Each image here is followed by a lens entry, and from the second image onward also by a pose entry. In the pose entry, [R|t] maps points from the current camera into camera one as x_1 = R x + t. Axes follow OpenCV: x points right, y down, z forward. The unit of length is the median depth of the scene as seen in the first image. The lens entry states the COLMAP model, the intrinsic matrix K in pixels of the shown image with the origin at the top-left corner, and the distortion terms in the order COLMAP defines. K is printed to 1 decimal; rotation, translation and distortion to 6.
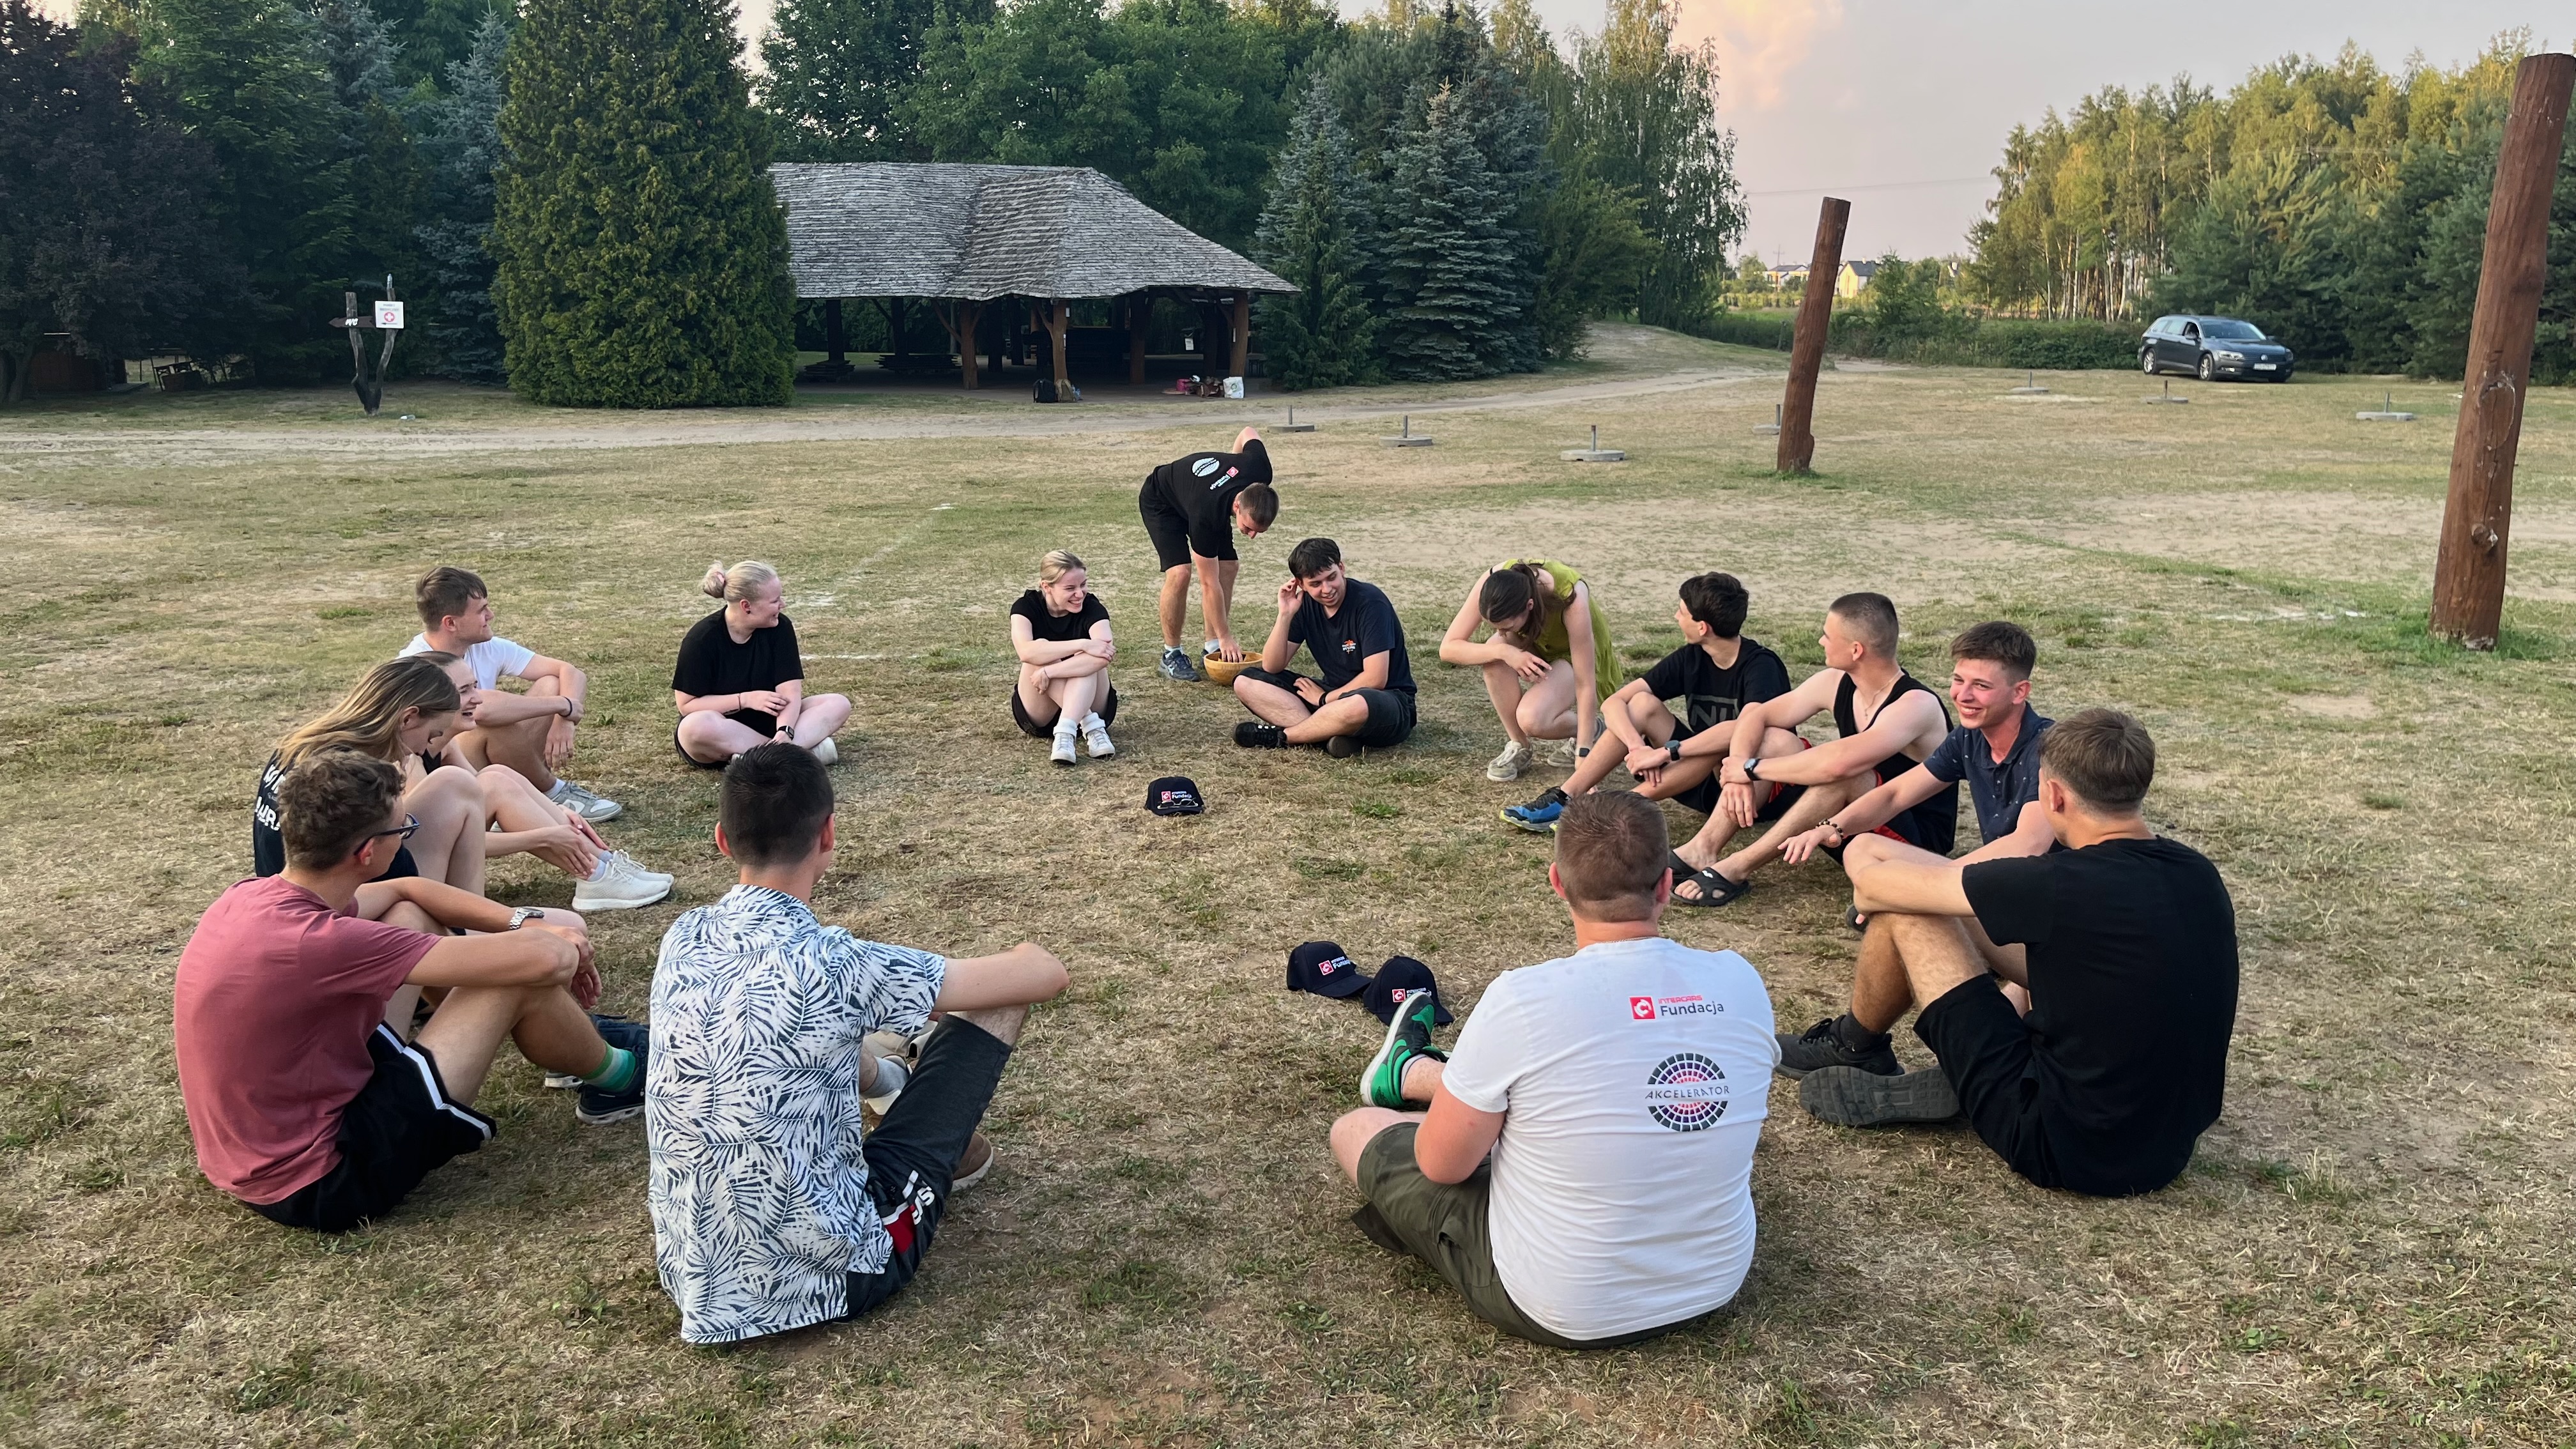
lens RADIAL K [[1950.7, 0, 1303.5], [0, 1950.7, 718.6], [0, 0, 1]] dist [0.067614, -0.091529]
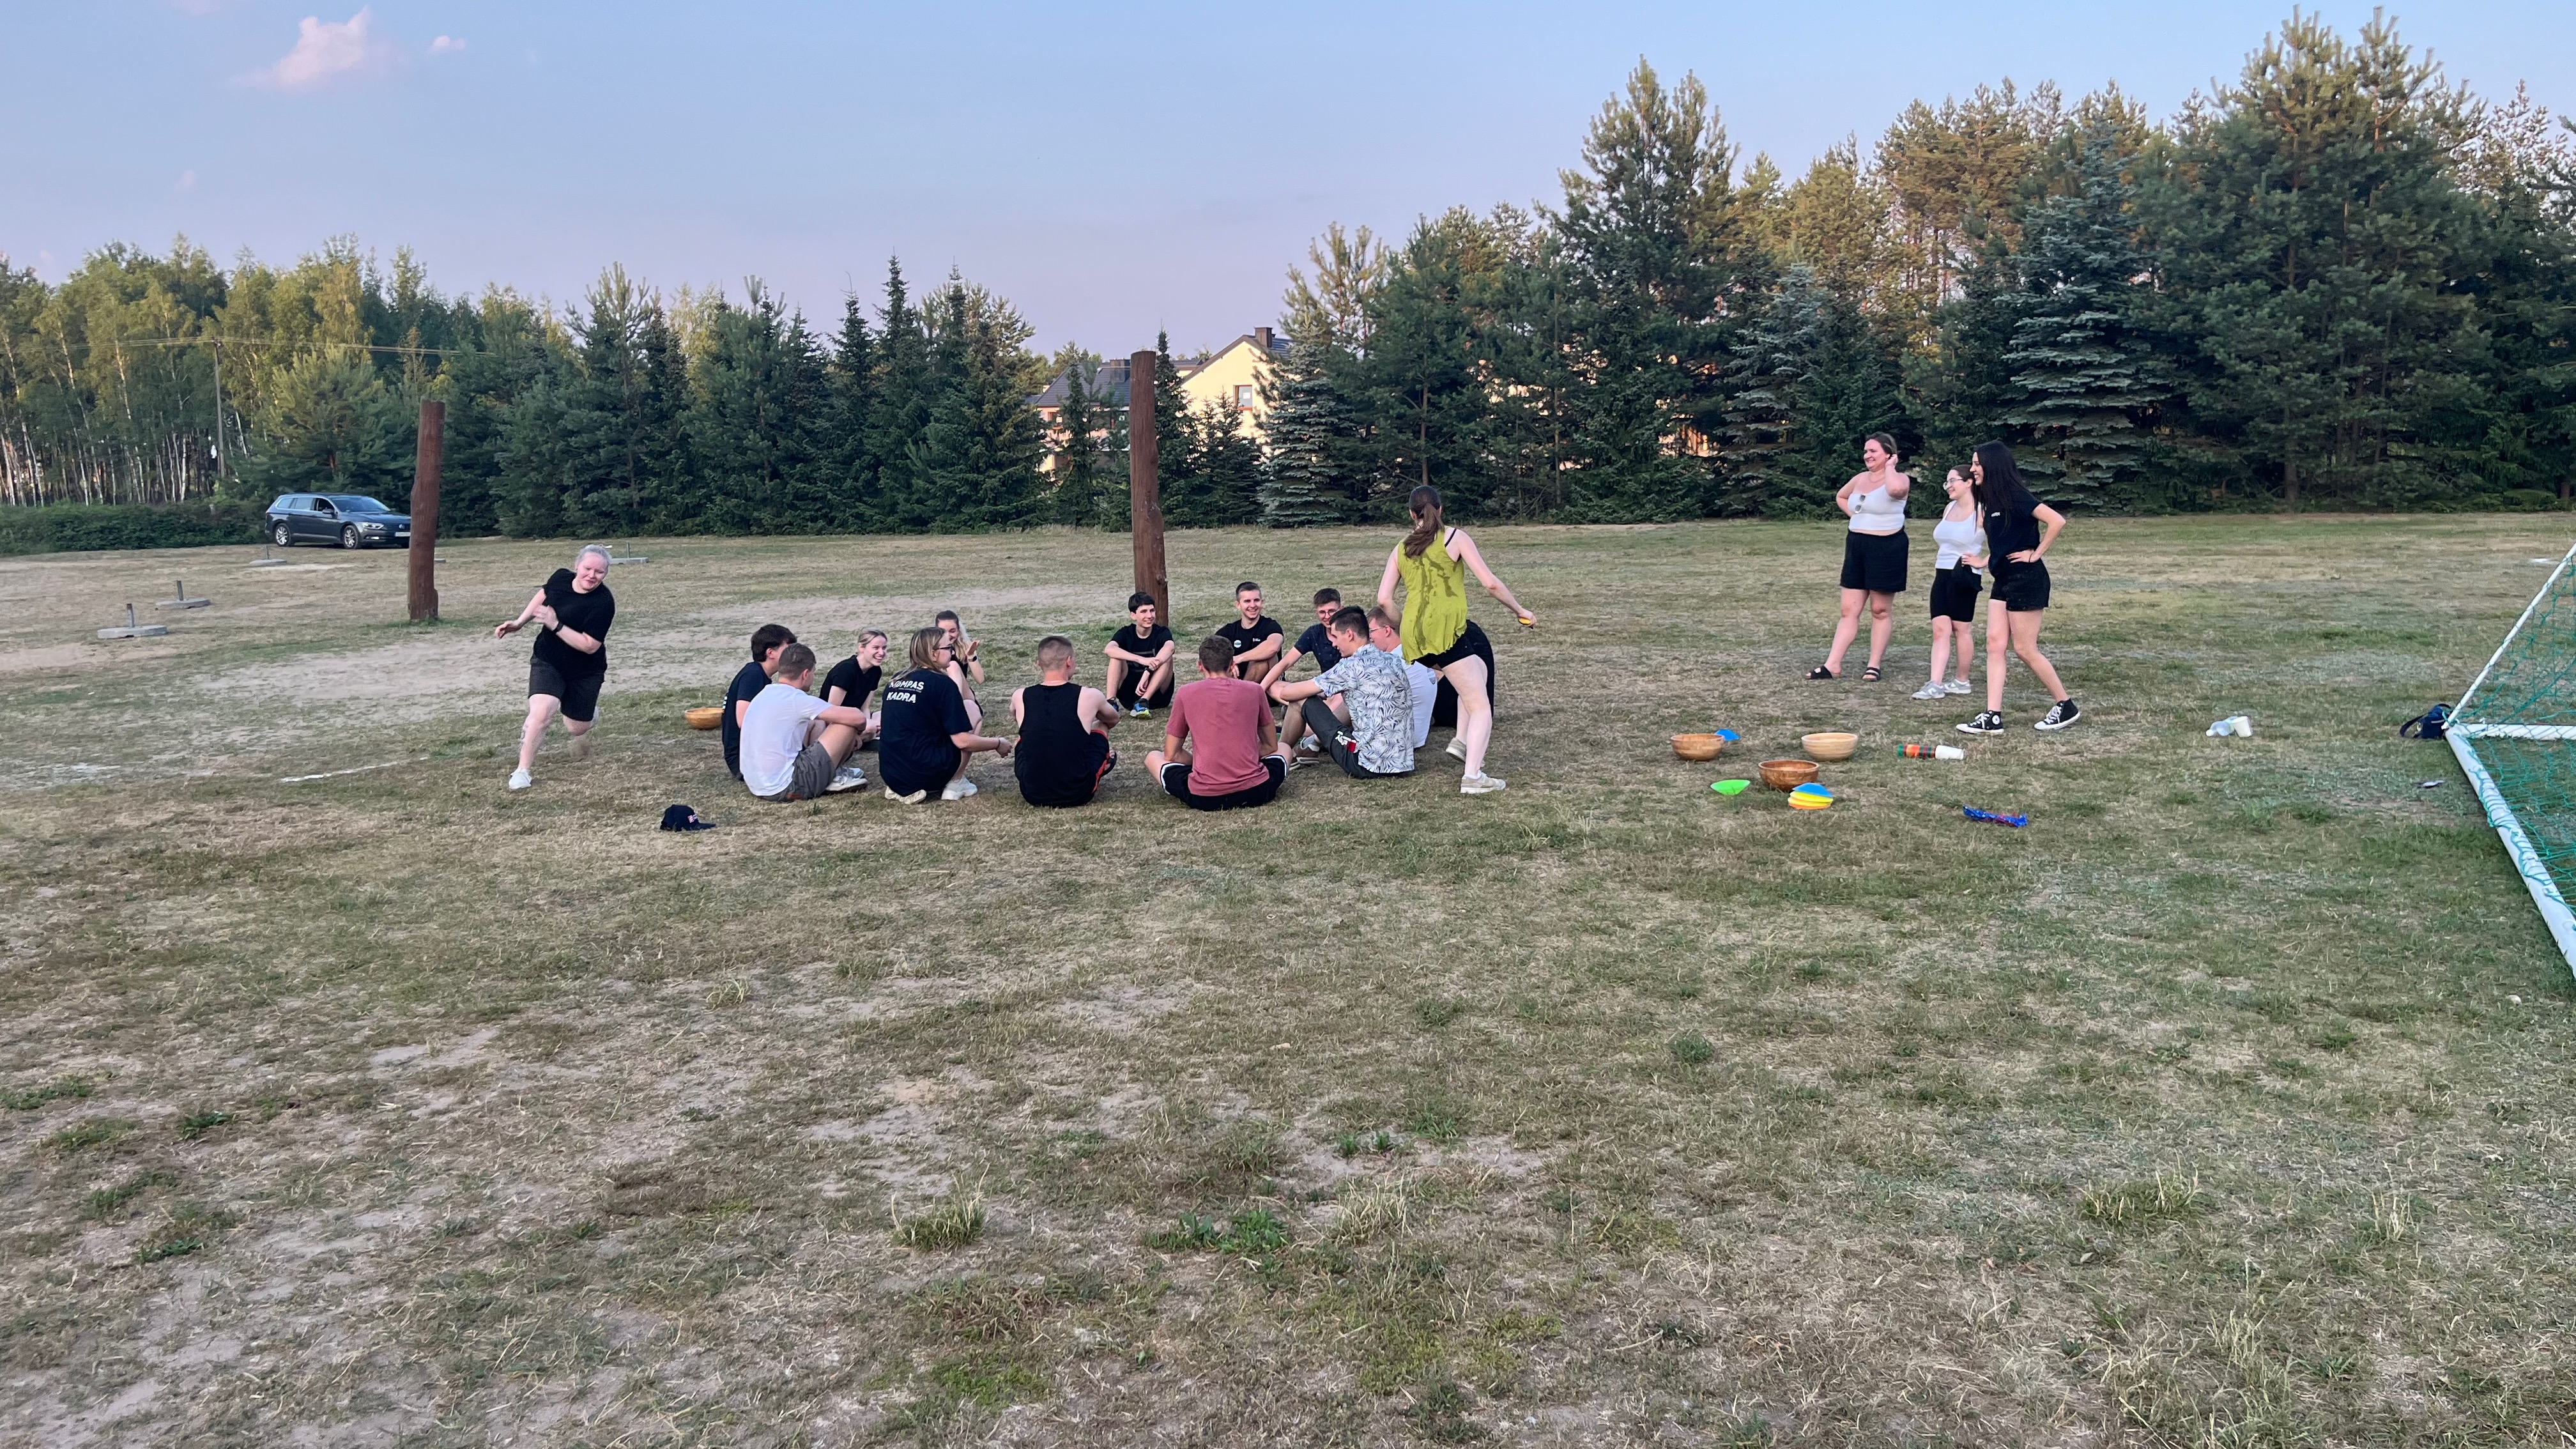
lens RADIAL K [[1950.7, 0, 1305.8], [0, 1950.7, 690.0], [0, 0, 1]] dist [0.067614, -0.091529]
pose [[0.526285, -0.117304, 0.842178, -0.767875], [0.202222, 0.979288, 0.010031, 0.022347], [-0.825911, 0.165028, 0.539107, -0.153907]]
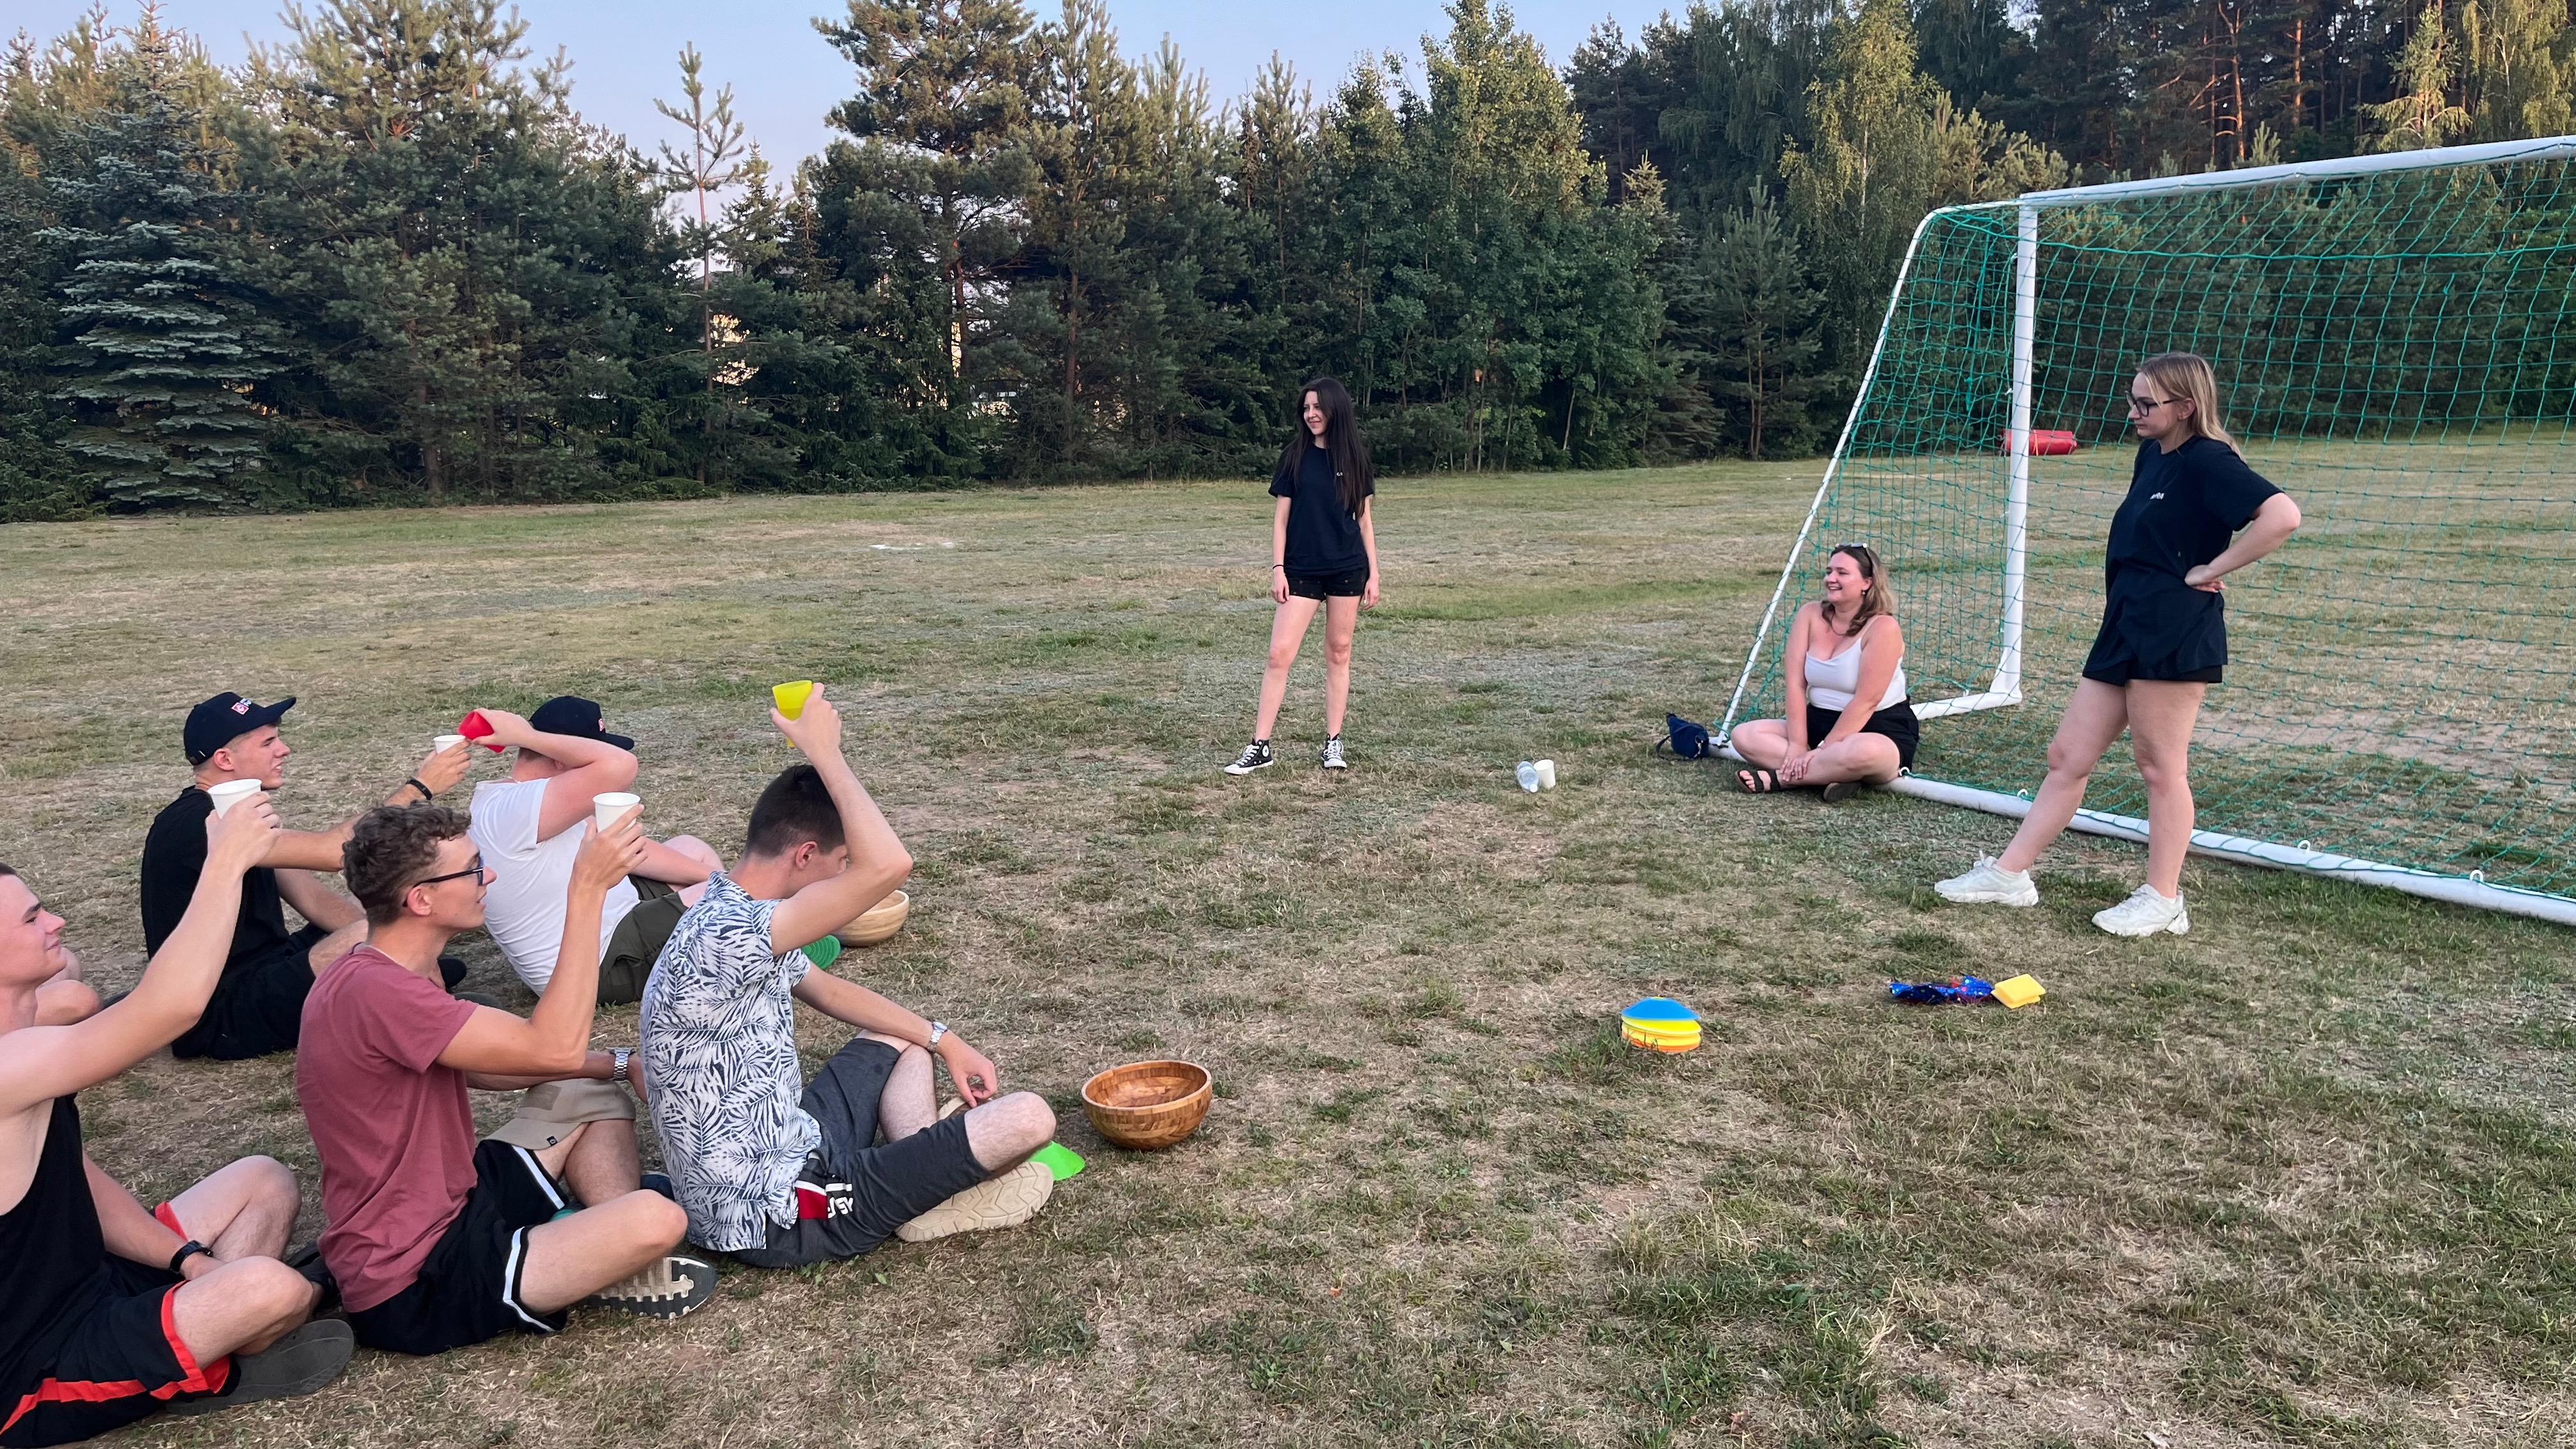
lens RADIAL K [[1950.7, 0, 1303.2], [0, 1950.7, 685.5], [0, 0, 1]] dist [0.067614, -0.091529]
pose [[-0.455359, -0.121609, 0.881963, -0.363042], [0.195638, 0.952747, 0.232378, -0.060905], [-0.868547, 0.278361, -0.410051, 0.290684]]
